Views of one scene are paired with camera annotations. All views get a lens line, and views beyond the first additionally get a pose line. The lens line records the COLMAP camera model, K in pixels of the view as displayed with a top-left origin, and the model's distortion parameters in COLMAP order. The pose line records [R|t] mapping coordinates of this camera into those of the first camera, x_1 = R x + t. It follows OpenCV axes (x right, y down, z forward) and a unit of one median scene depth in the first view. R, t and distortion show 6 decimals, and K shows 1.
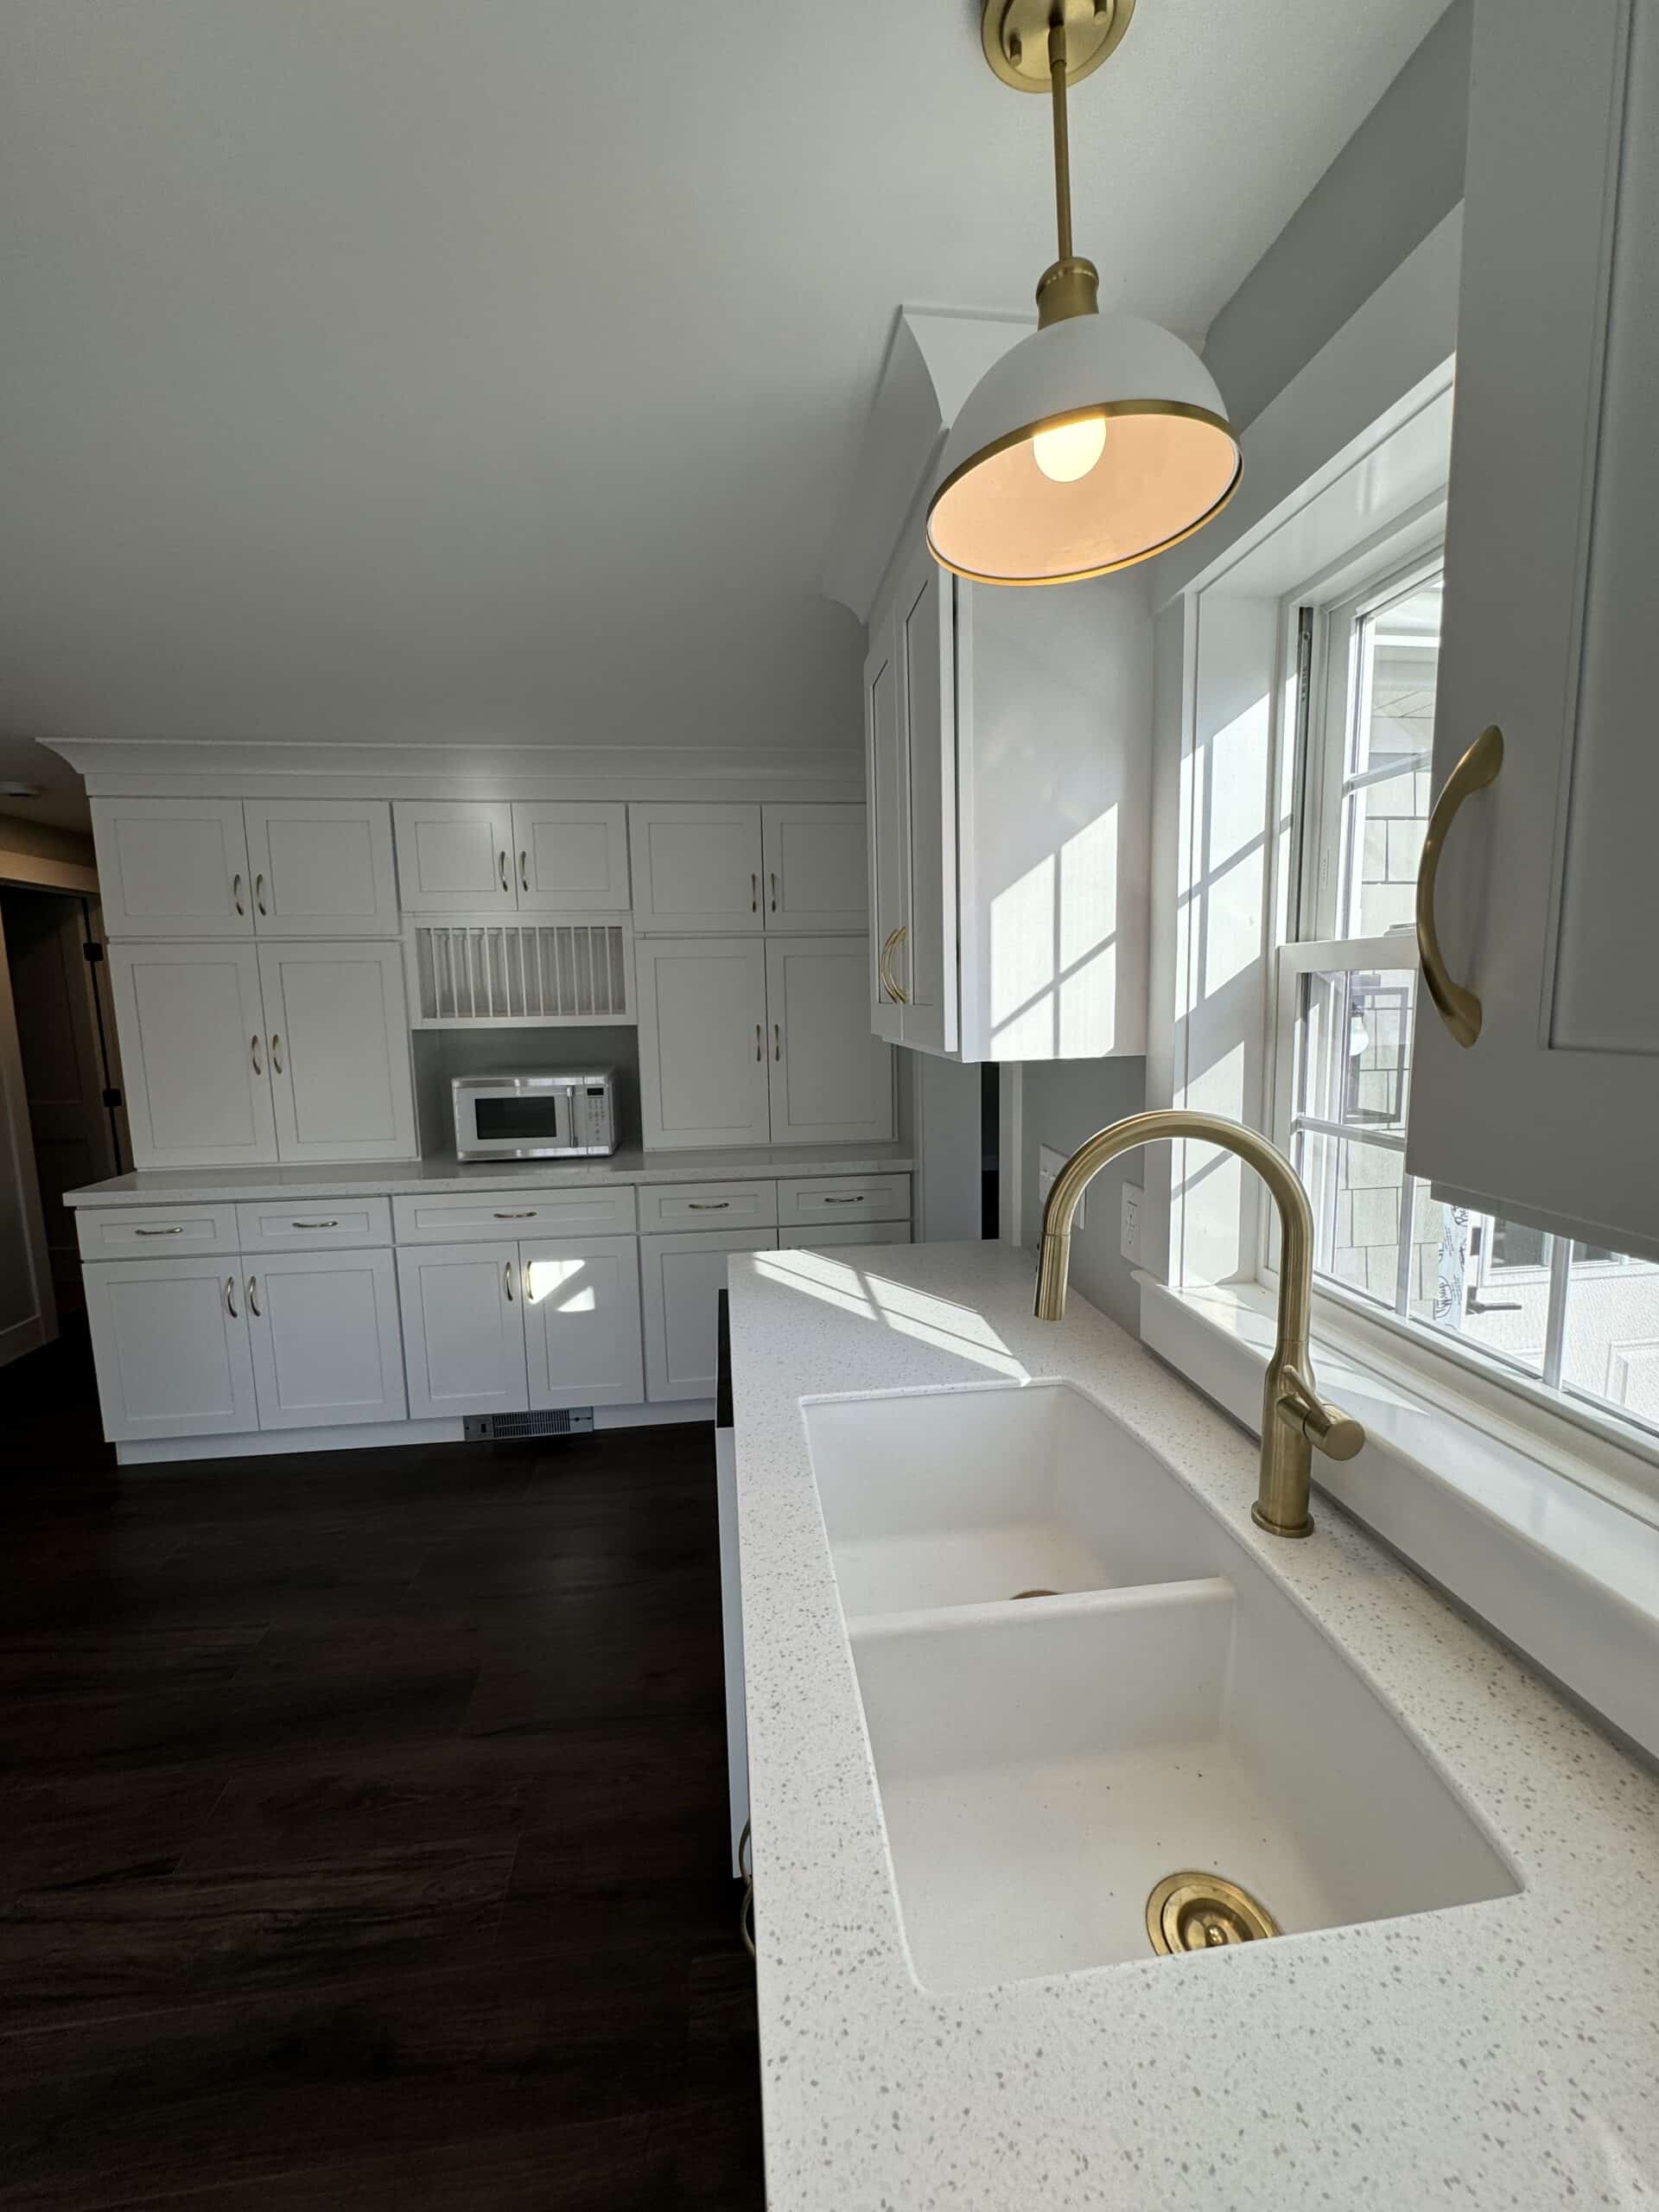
lens RADIAL K [[879.7, 0, 826.6], [0, 879.7, 1105.5], [0, 0, 1]] dist [-0.001523, 0.000116]
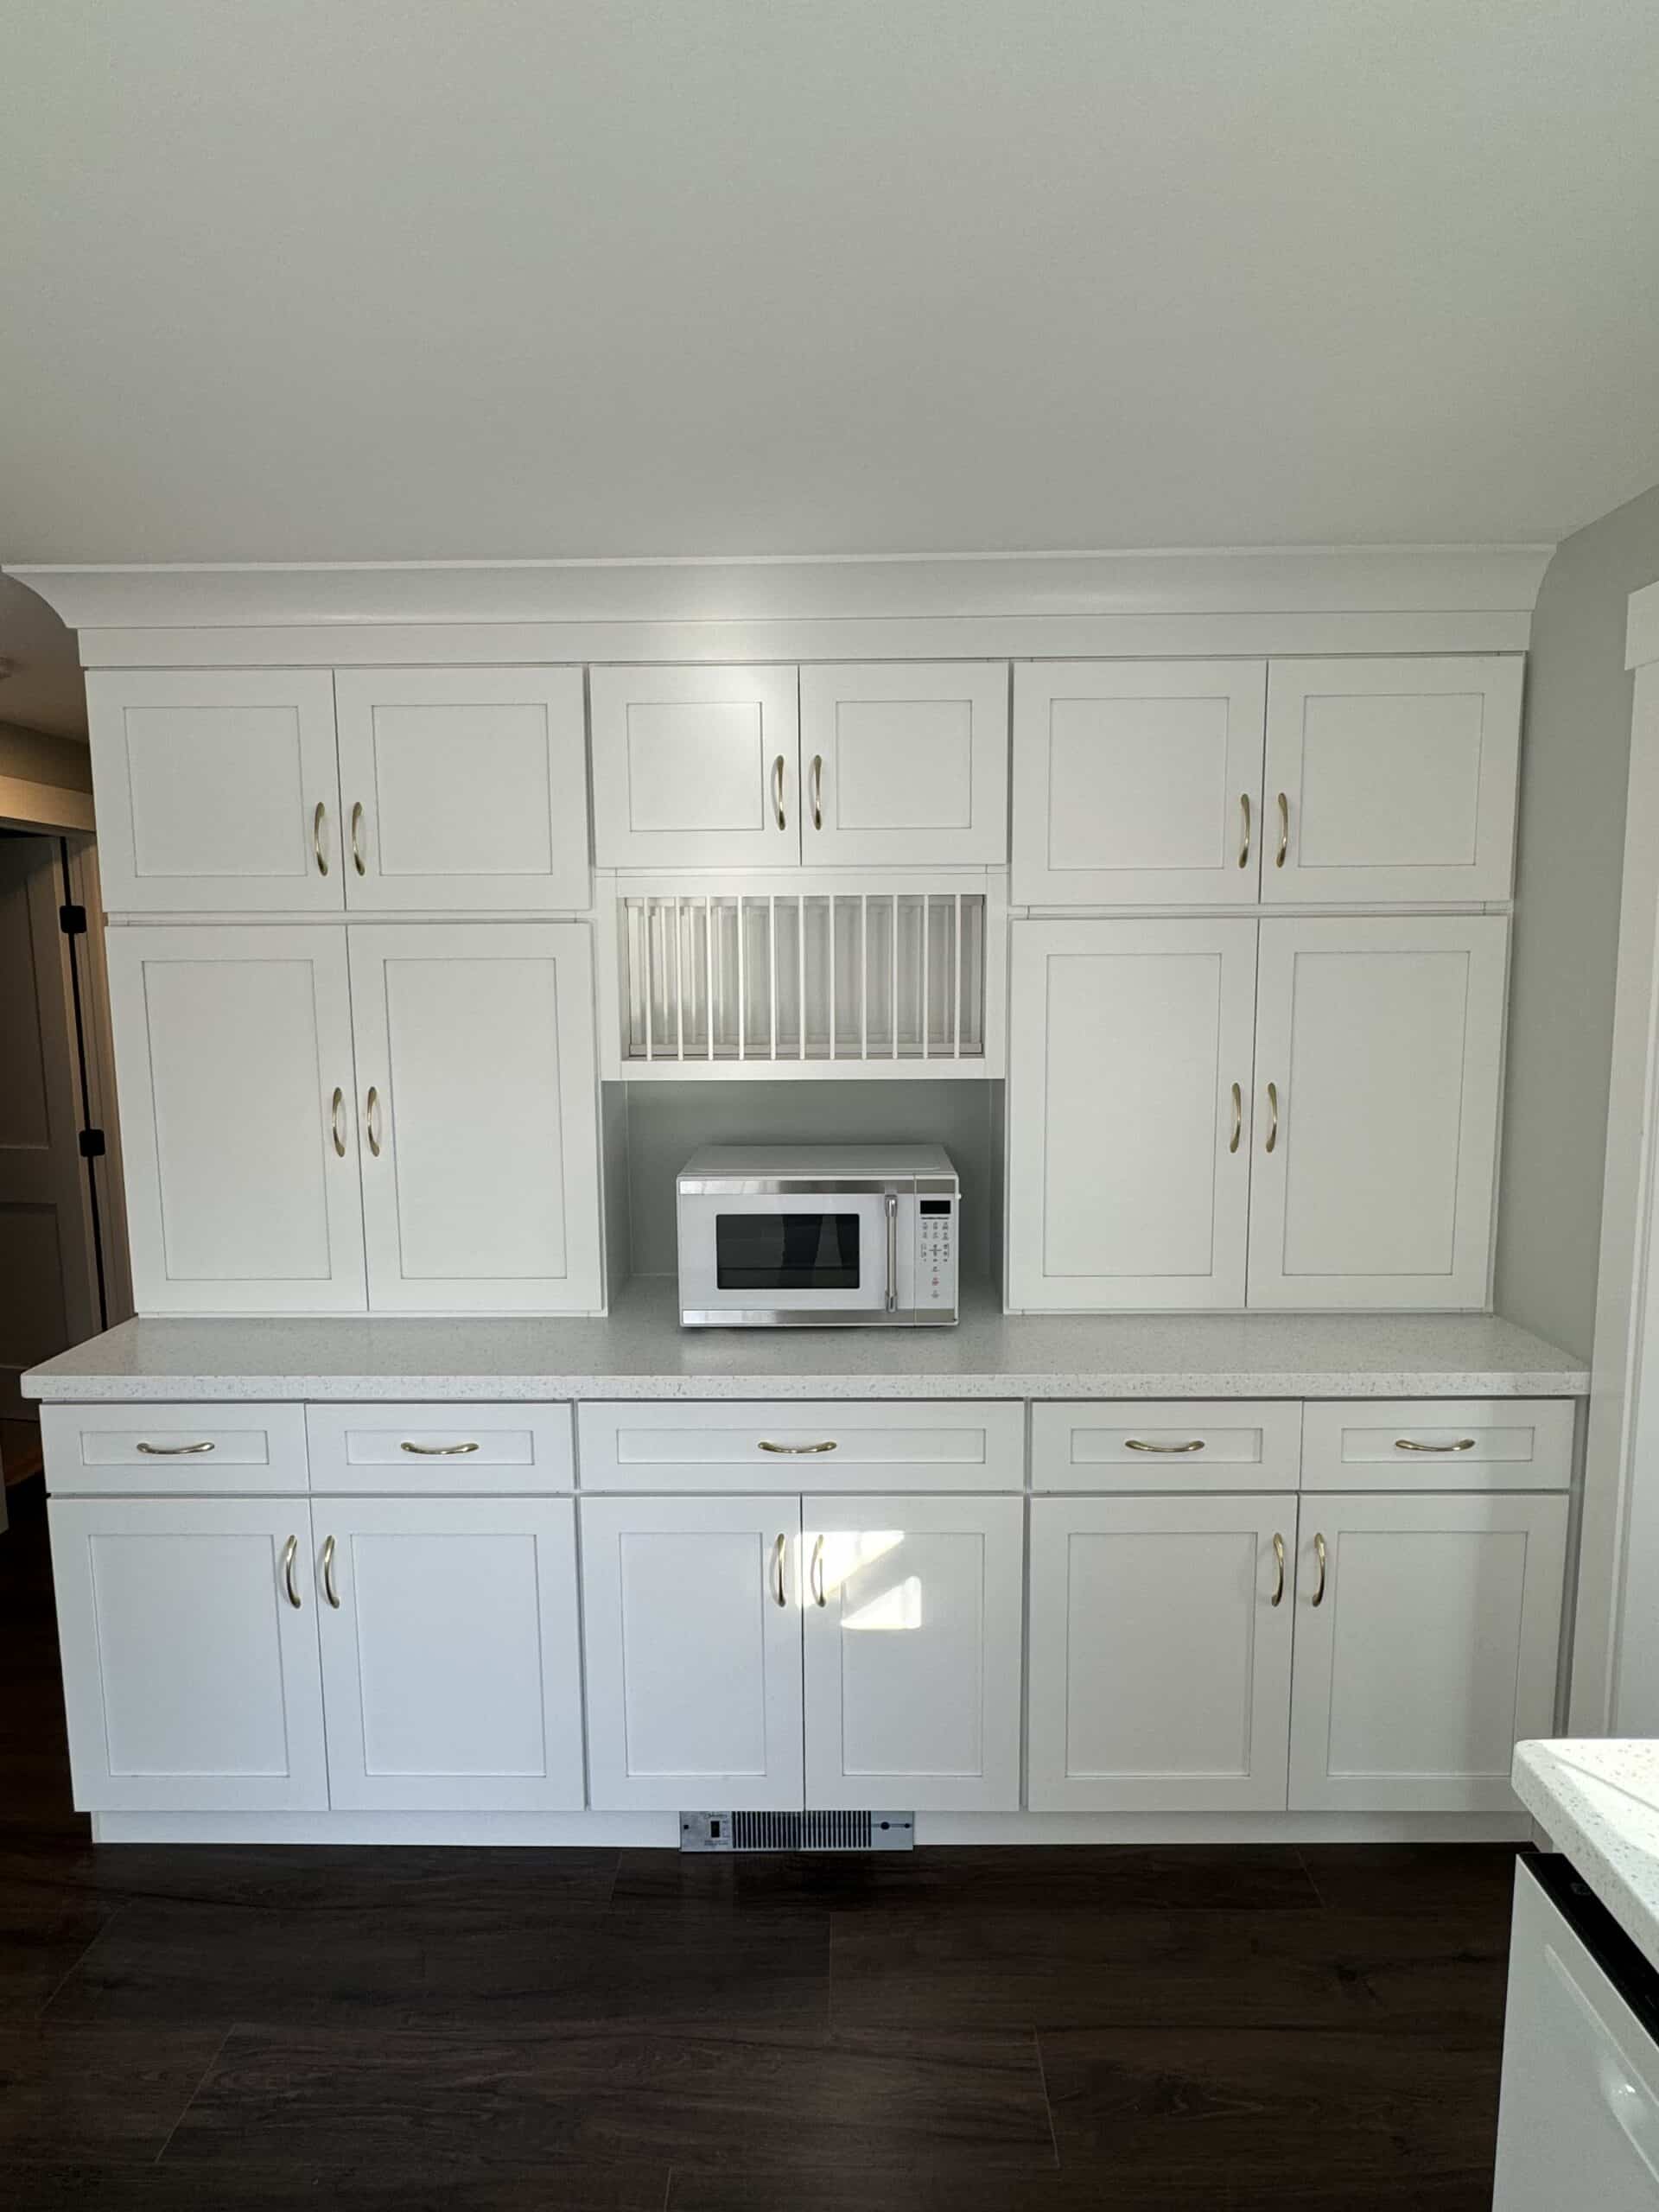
lens RADIAL K [[1230.8, 0, 829.2], [0, 1230.8, 1105.2], [0, 0, 1]] dist [-0.003562, 0.001790]
pose [[0.990563, 0.025965, -0.134577, -0.231574], [-0.027218, 0.999602, -0.007482, -0.070781], [0.134329, 0.011074, 0.990875, 0.261506]]
